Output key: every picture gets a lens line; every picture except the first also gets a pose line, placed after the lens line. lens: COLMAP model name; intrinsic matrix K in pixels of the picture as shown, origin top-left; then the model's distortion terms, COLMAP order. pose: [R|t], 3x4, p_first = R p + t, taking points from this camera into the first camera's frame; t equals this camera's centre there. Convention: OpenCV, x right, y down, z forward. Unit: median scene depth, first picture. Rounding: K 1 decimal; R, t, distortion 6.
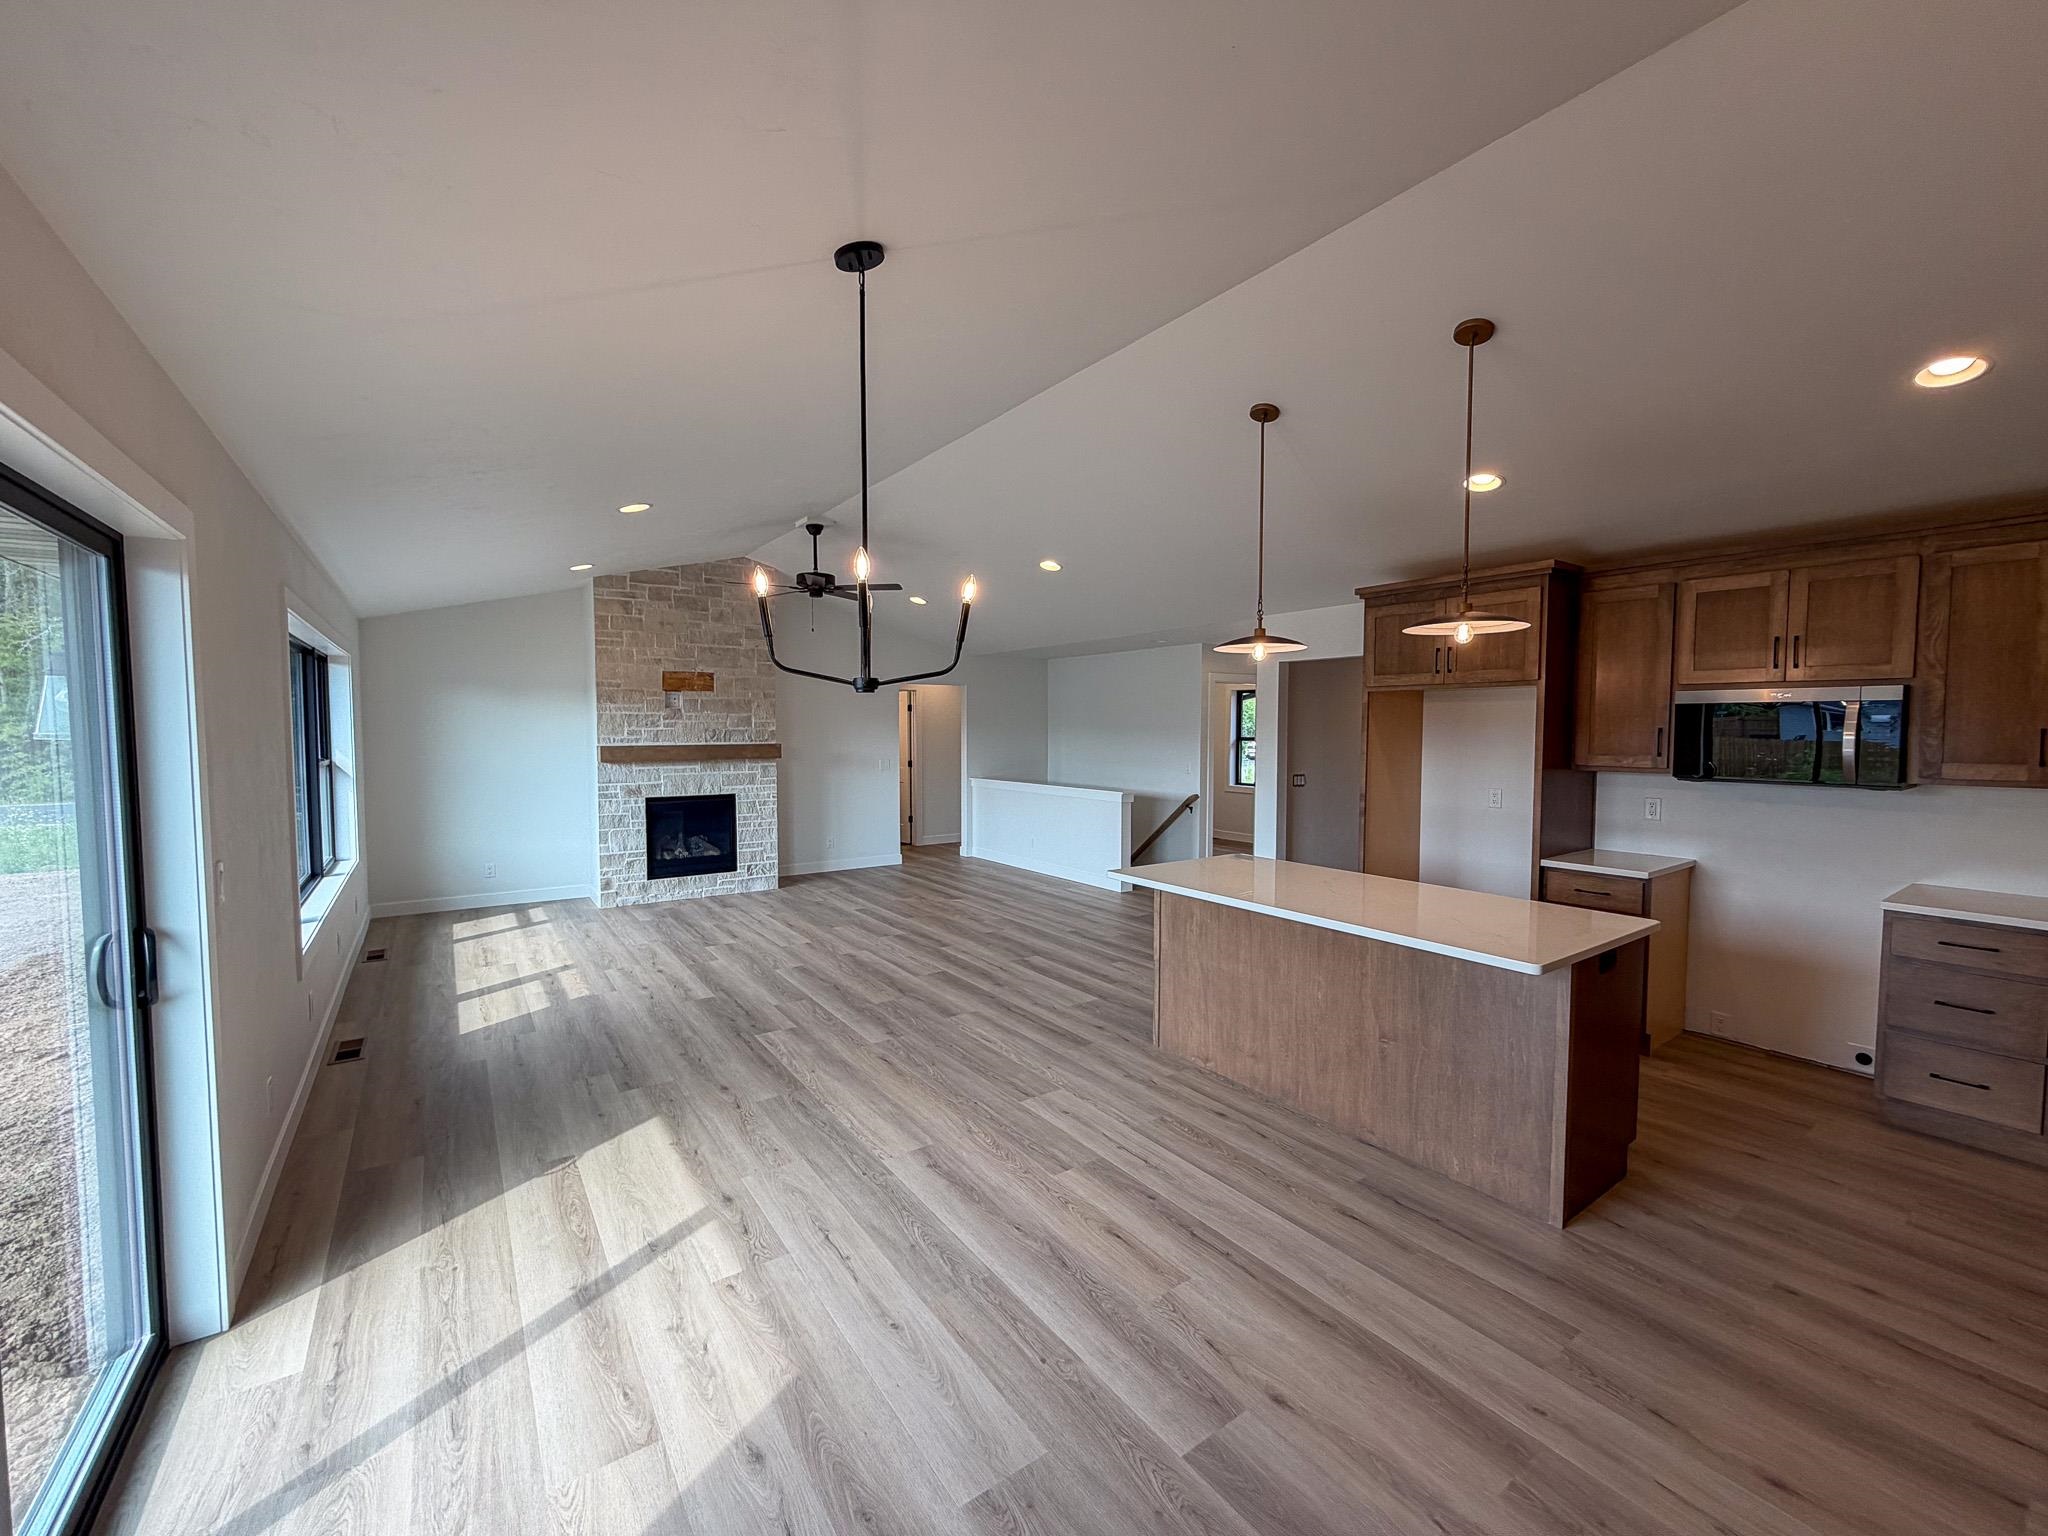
lens RADIAL K [[827.5, 0, 1025.9], [0, 827.5, 769.0], [0, 0, 1]] dist [-0.001068, -0.000333]
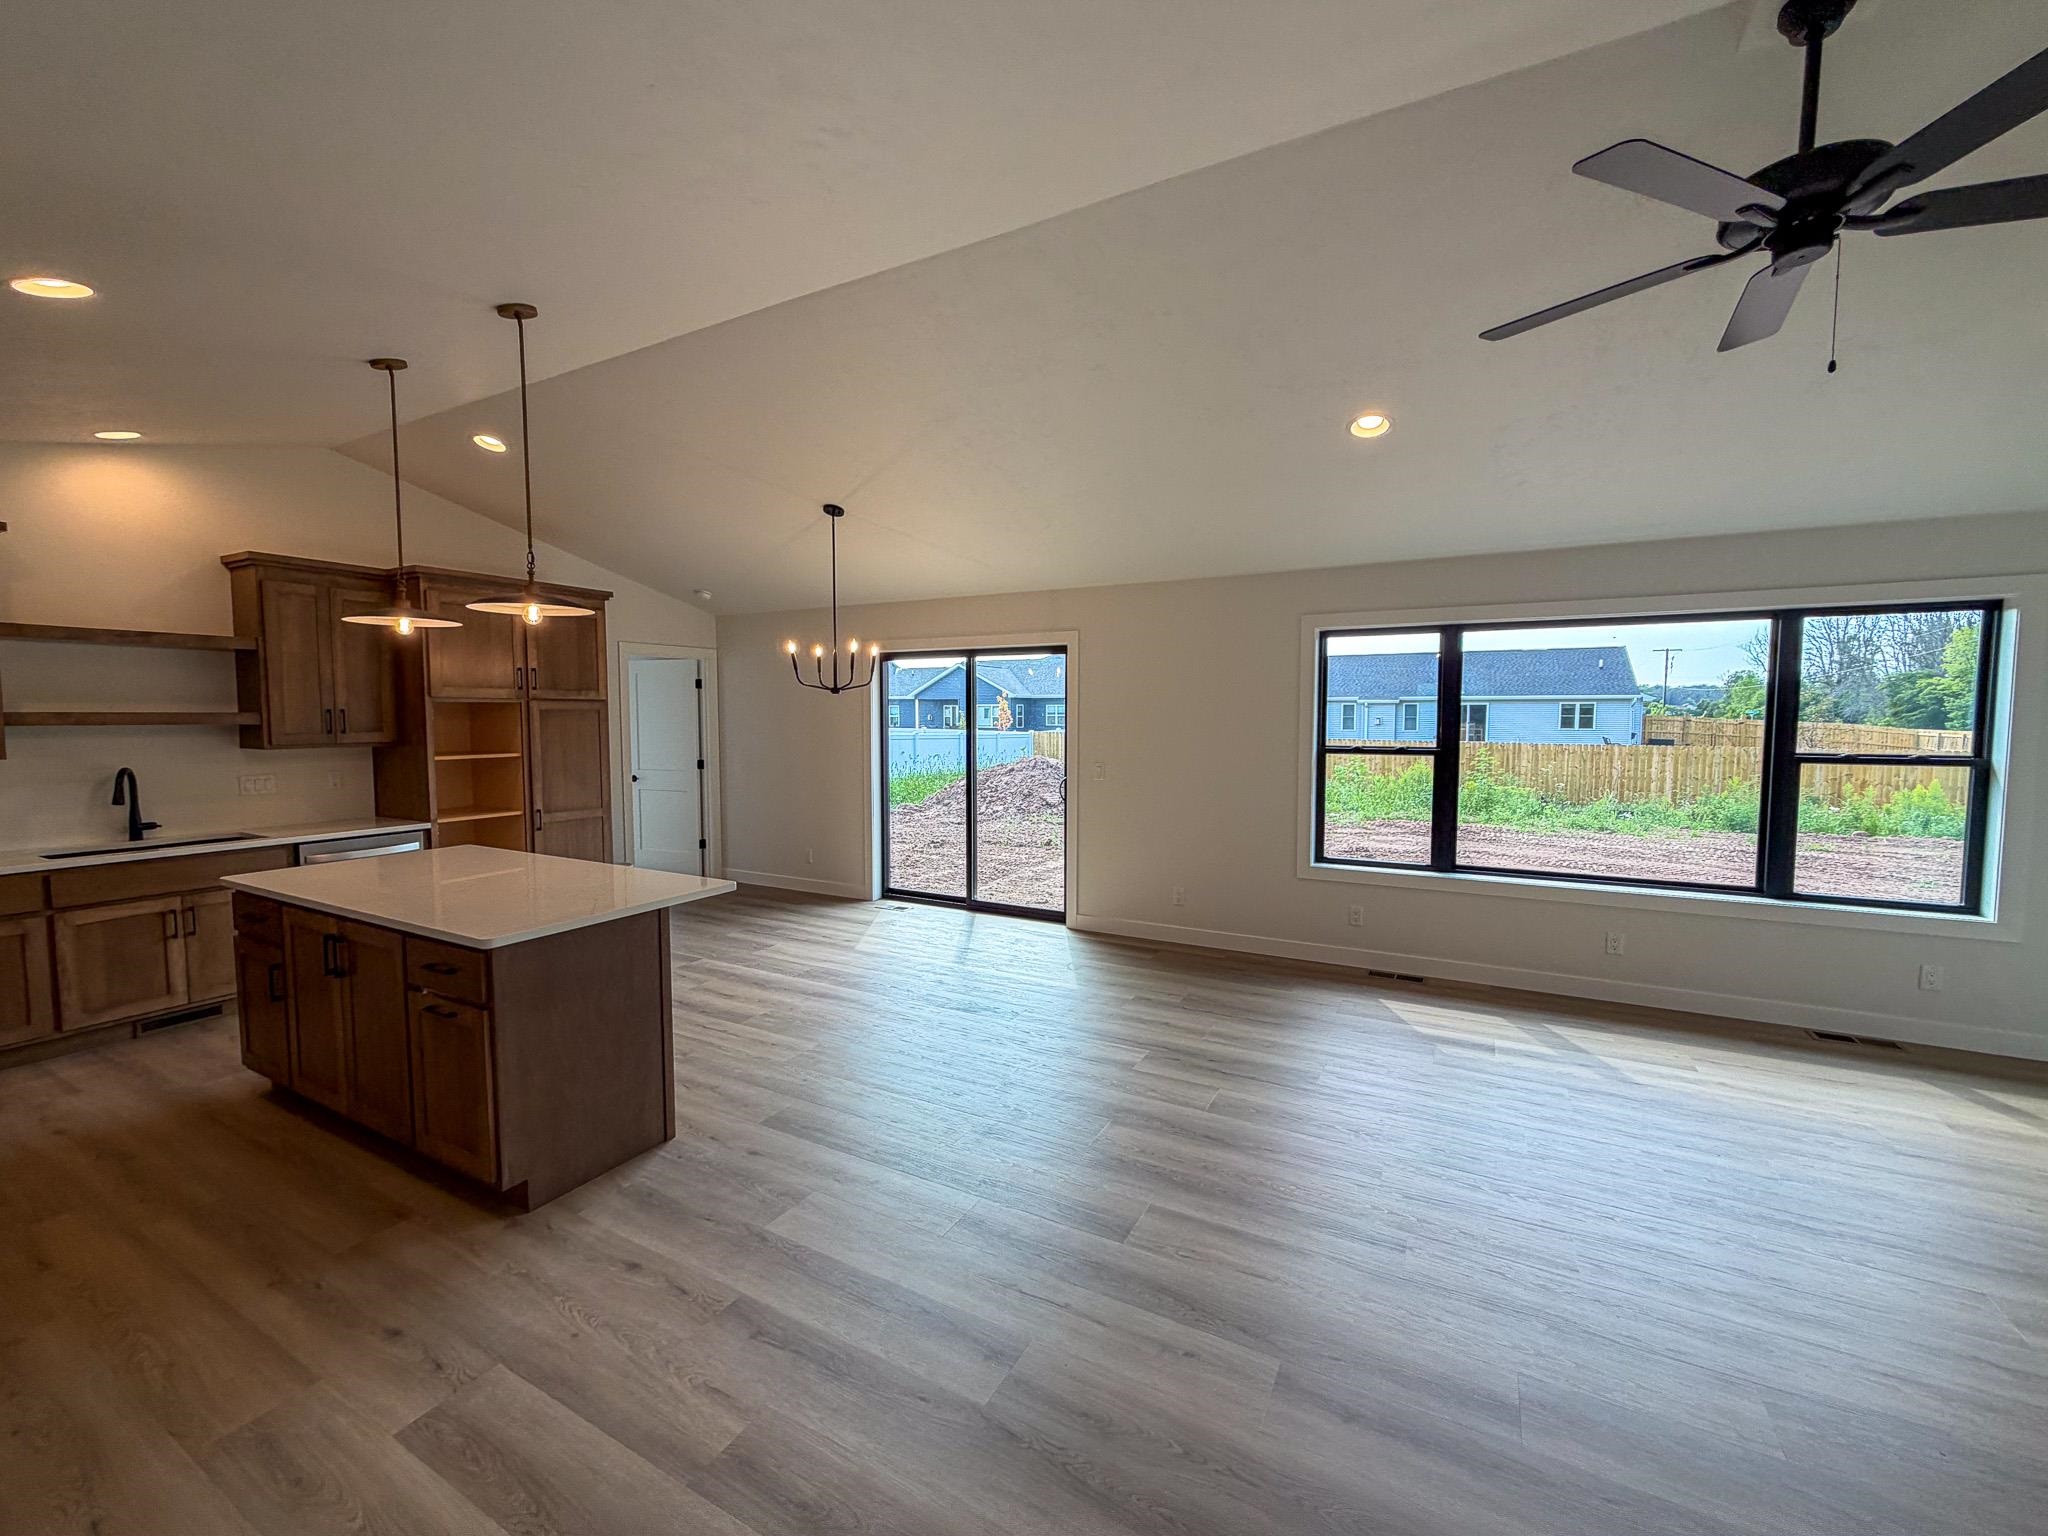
lens RADIAL K [[827.5, 0, 1025.9], [0, 827.5, 769.0], [0, 0, 1]] dist [-0.001068, -0.000333]
pose [[-0.899885, 0.029118, -0.435155, 0.114296], [-0.024079, 0.992930, 0.116237, -0.054346], [0.435462, 0.115078, -0.892821, 1.102422]]
